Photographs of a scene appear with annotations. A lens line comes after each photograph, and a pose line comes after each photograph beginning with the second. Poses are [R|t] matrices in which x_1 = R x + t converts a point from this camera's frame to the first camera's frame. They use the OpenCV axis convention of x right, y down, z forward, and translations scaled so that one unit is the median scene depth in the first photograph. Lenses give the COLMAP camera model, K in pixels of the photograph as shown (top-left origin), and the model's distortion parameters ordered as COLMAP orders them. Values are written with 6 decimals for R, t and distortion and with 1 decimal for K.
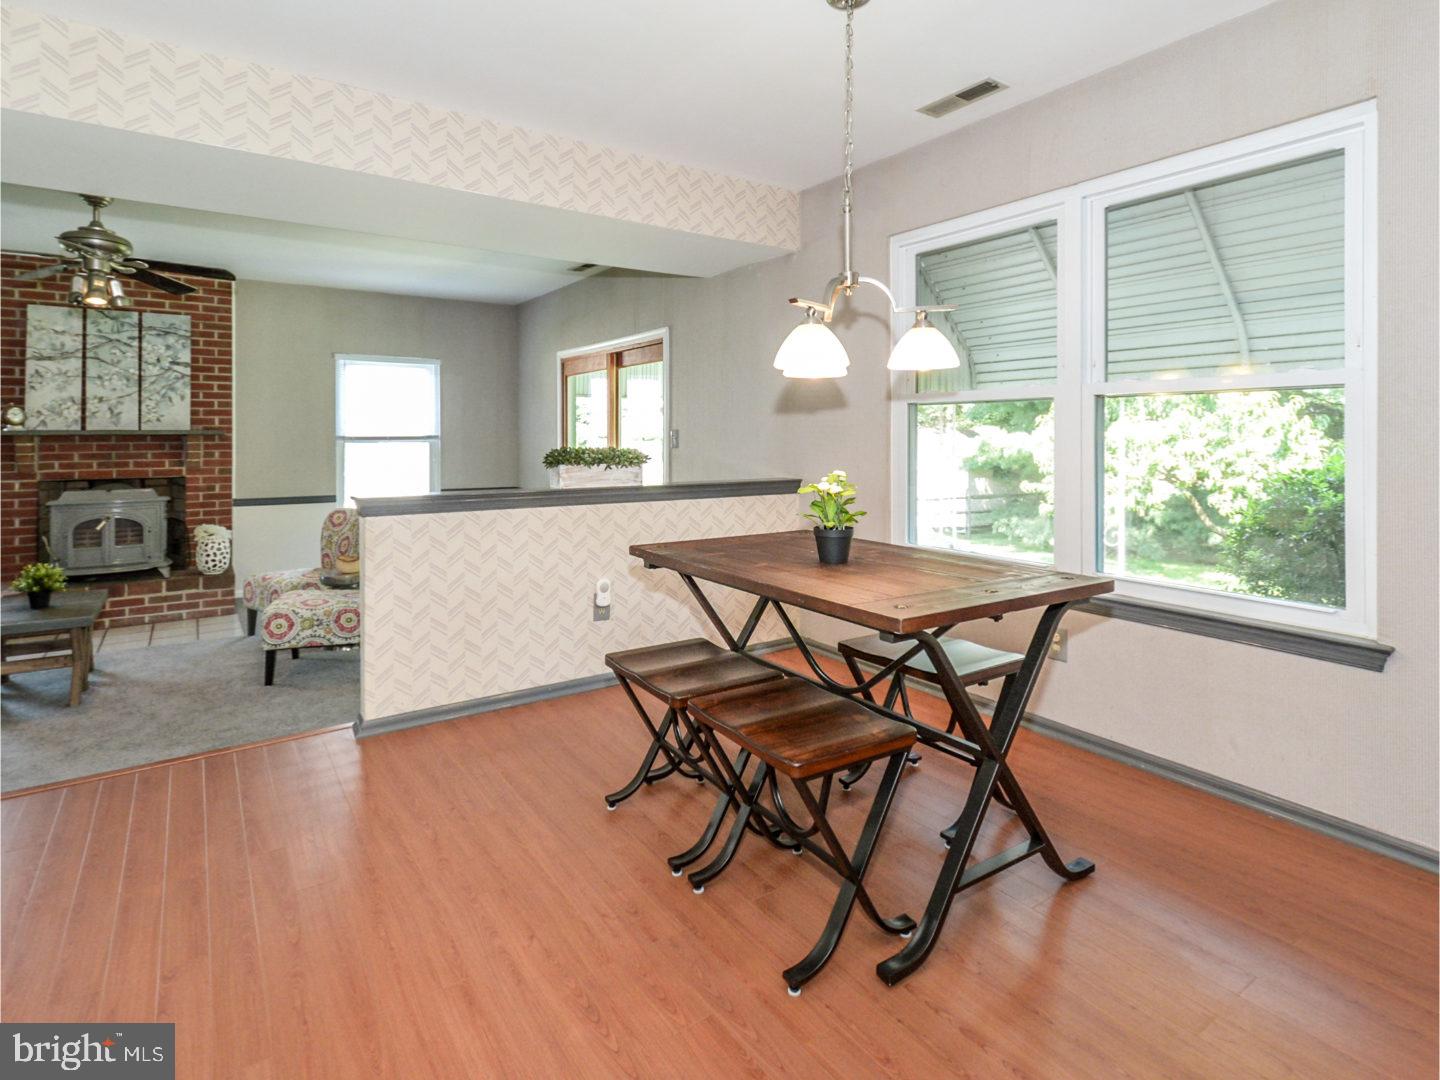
lens RADIAL K [[765.9, 0, 724.2], [0, 765.9, 422.5], [0, 0, 1]] dist [0.003036, 0.000180]
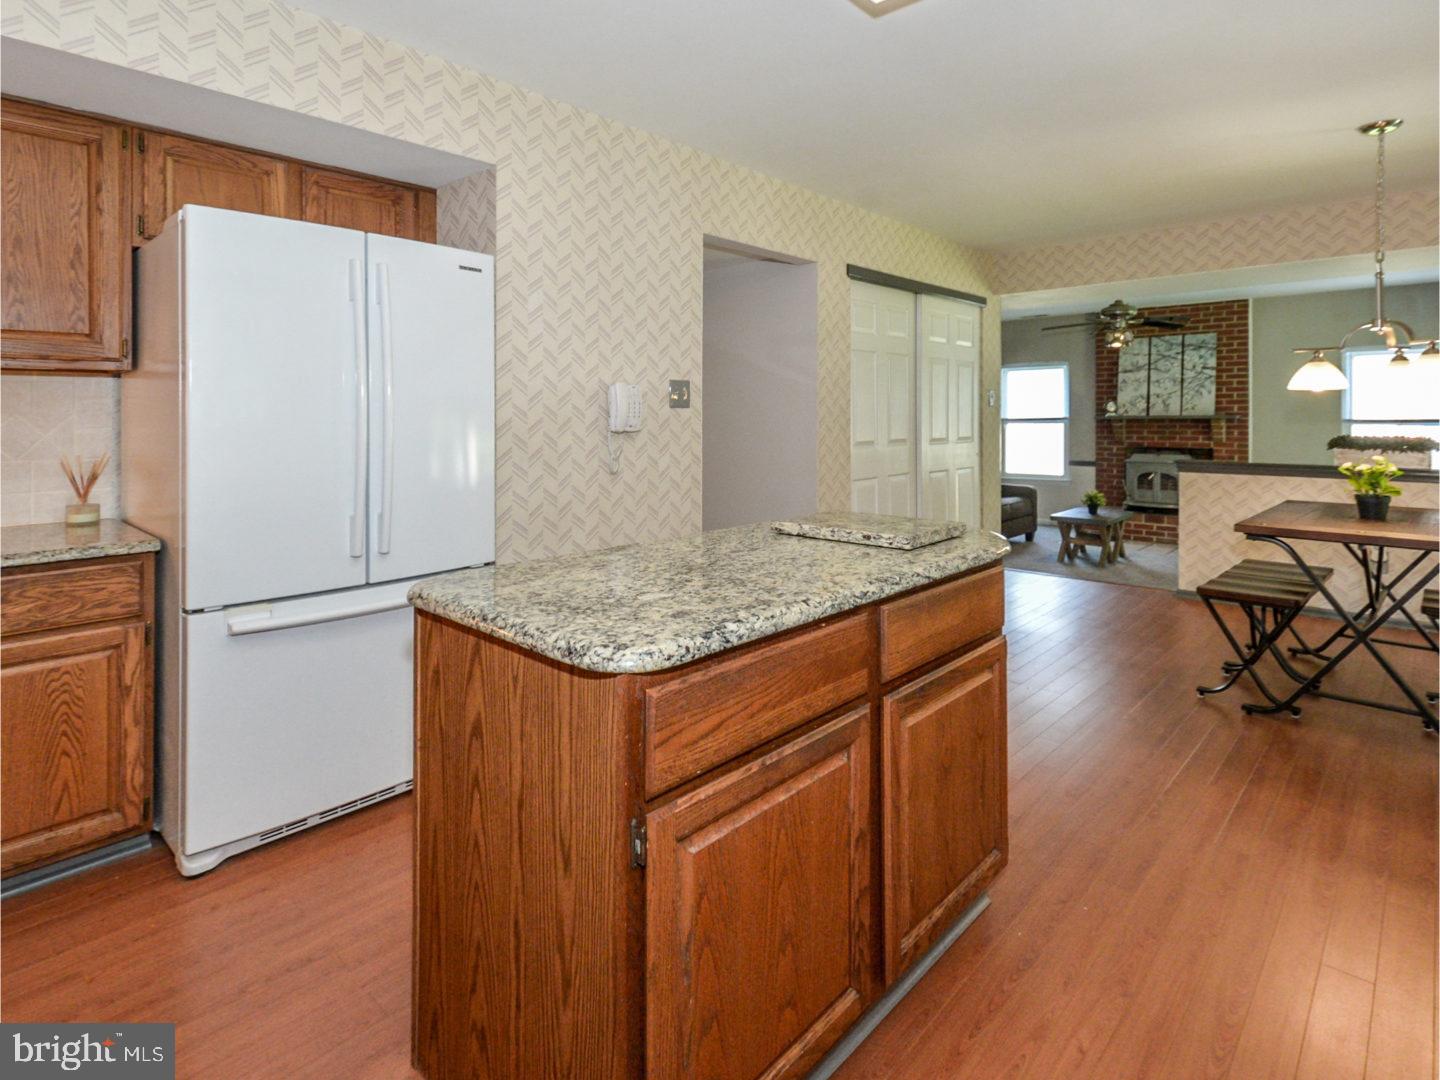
lens RADIAL K [[766.0, 0, 716.8], [0, 766.0, 437.8], [0, 0, 1]] dist [0.023166, -0.000317]
pose [[0.223142, 0.029836, -0.974329, 0.496380], [0.020849, 0.999157, 0.035371, -0.018462], [0.974563, -0.028206, 0.222332, -0.206737]]
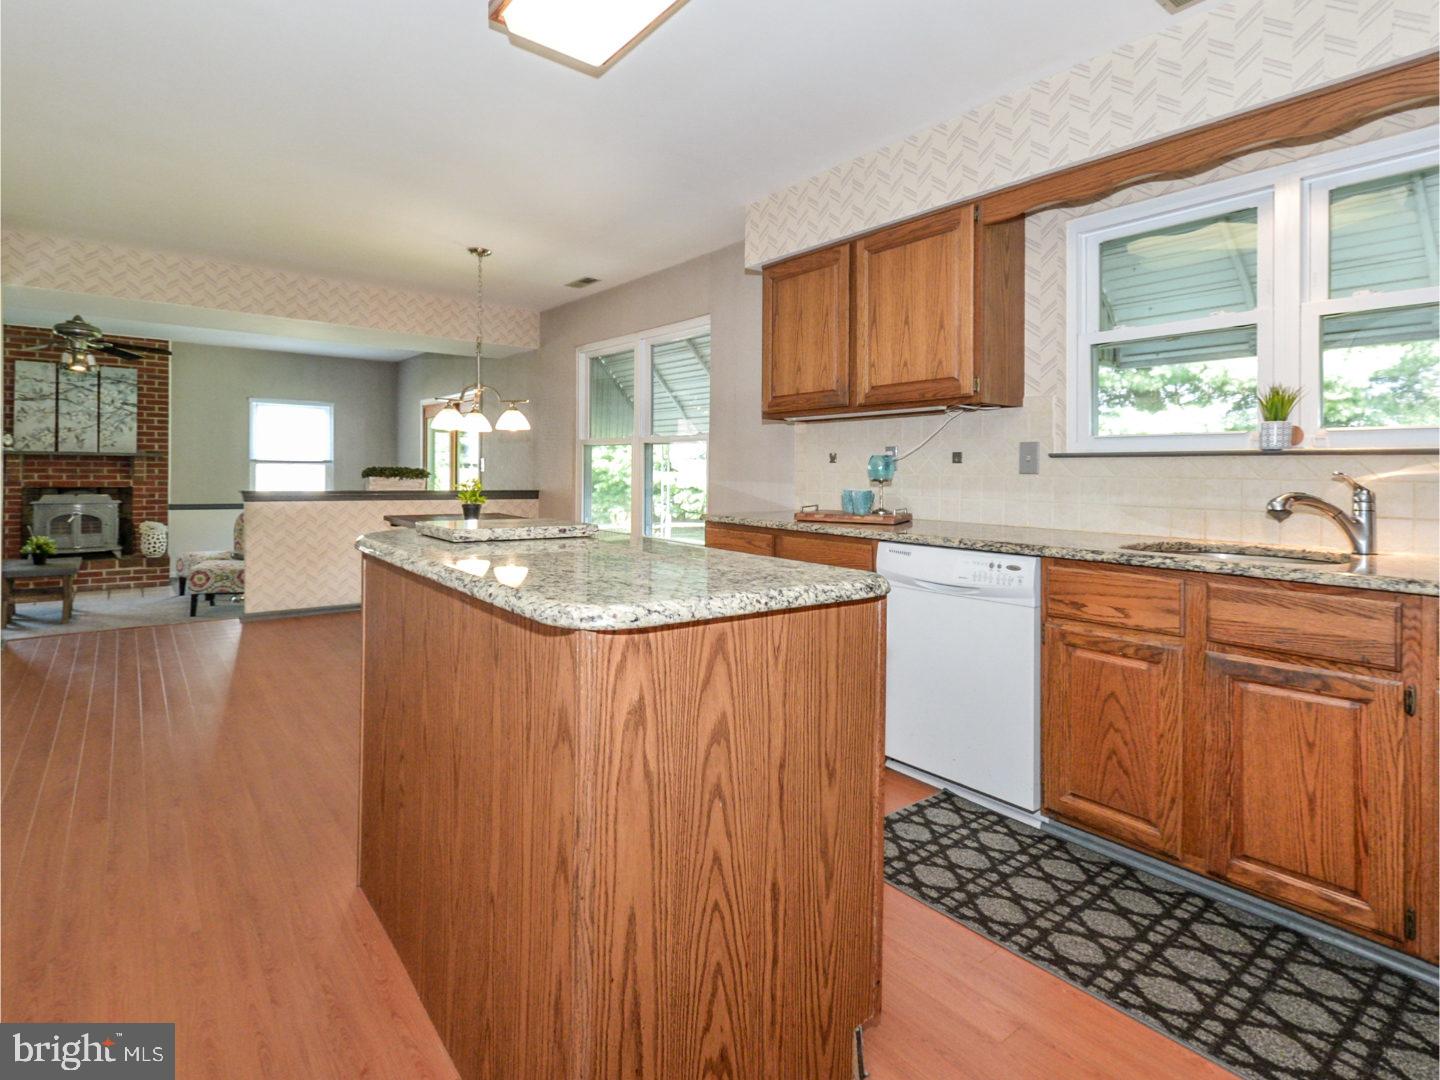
lens RADIAL K [[740.0, 0, 723.9], [0, 740.0, 468.6], [0, 0, 1]] dist [-0.001352, -0.001832]
pose [[0.996944, 0.017233, 0.076193, 0.261006], [-0.018460, 0.999711, 0.015429, -0.001932], [-0.075905, -0.016788, 0.996974, -0.413562]]
